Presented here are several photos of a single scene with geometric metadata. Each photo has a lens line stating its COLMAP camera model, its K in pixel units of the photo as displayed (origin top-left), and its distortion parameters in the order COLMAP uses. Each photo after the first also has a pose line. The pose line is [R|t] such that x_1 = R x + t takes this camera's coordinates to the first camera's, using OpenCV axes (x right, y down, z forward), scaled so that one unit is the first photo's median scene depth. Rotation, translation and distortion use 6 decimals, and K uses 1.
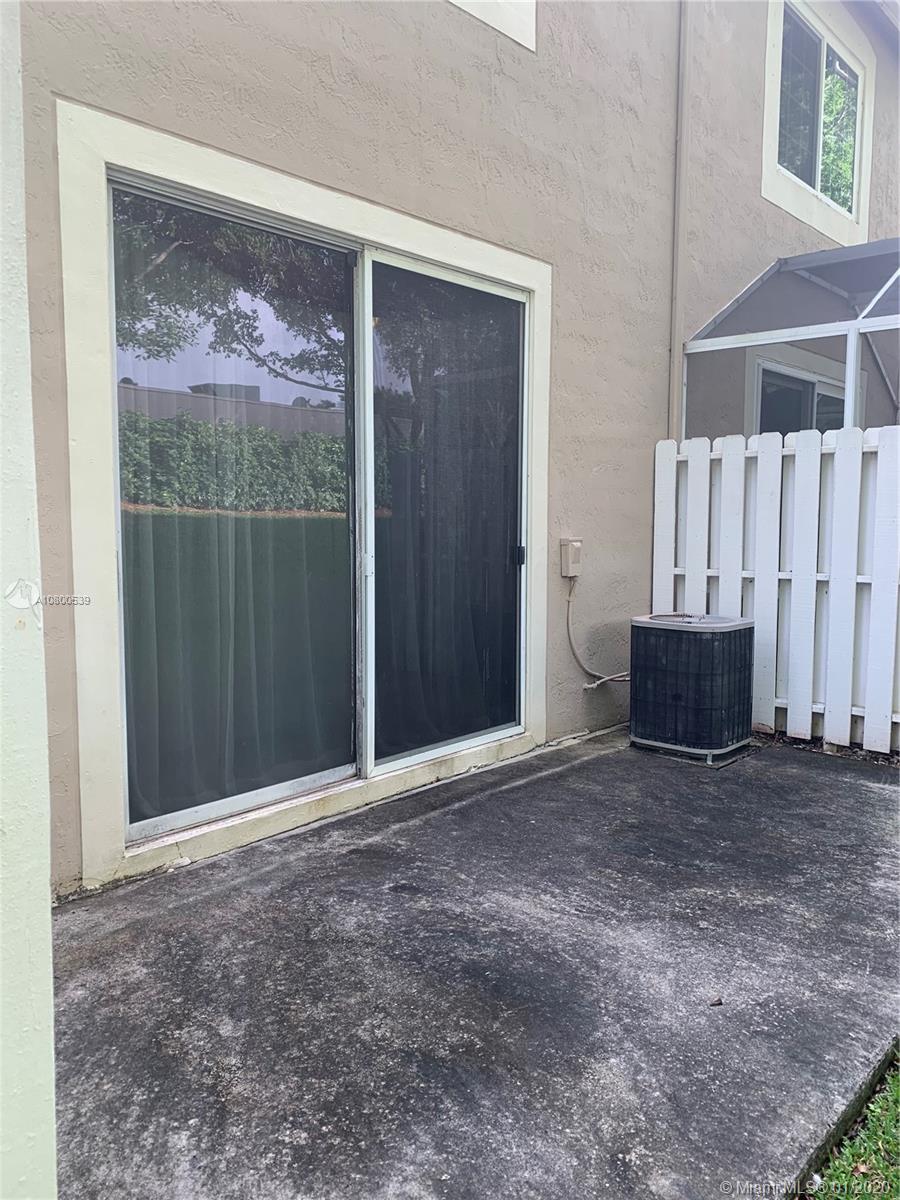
lens RADIAL K [[911.1, 0, 453.0], [0, 911.1, 600.9], [0, 0, 1]] dist [0.013843, -0.009174]
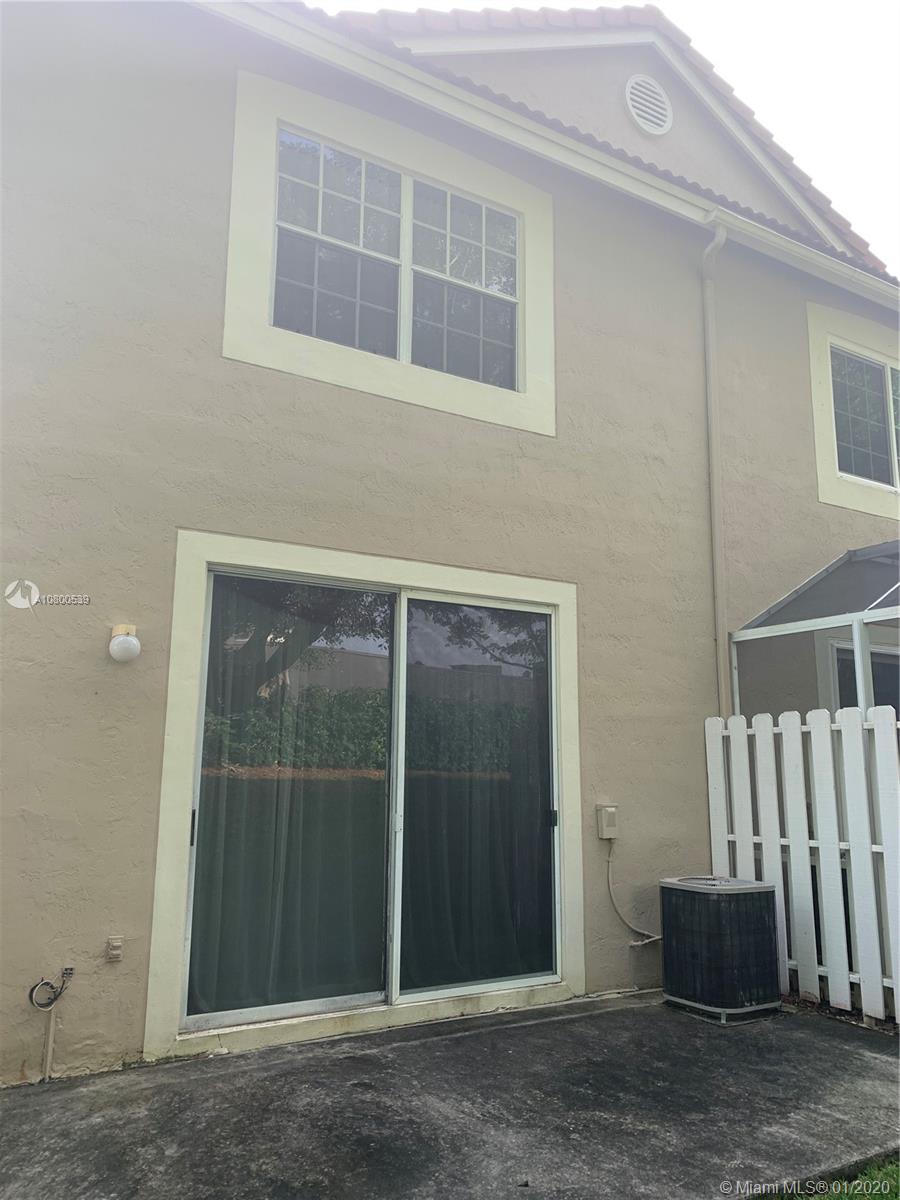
lens RADIAL K [[911.1, 0, 447.8], [0, 911.1, 598.1], [0, 0, 1]] dist [0.013843, -0.009174]
pose [[0.953726, -0.054865, -0.295628, 0.377027], [-0.032598, 0.958548, -0.283059, 0.018594], [0.298904, 0.279597, 0.912404, -0.246657]]
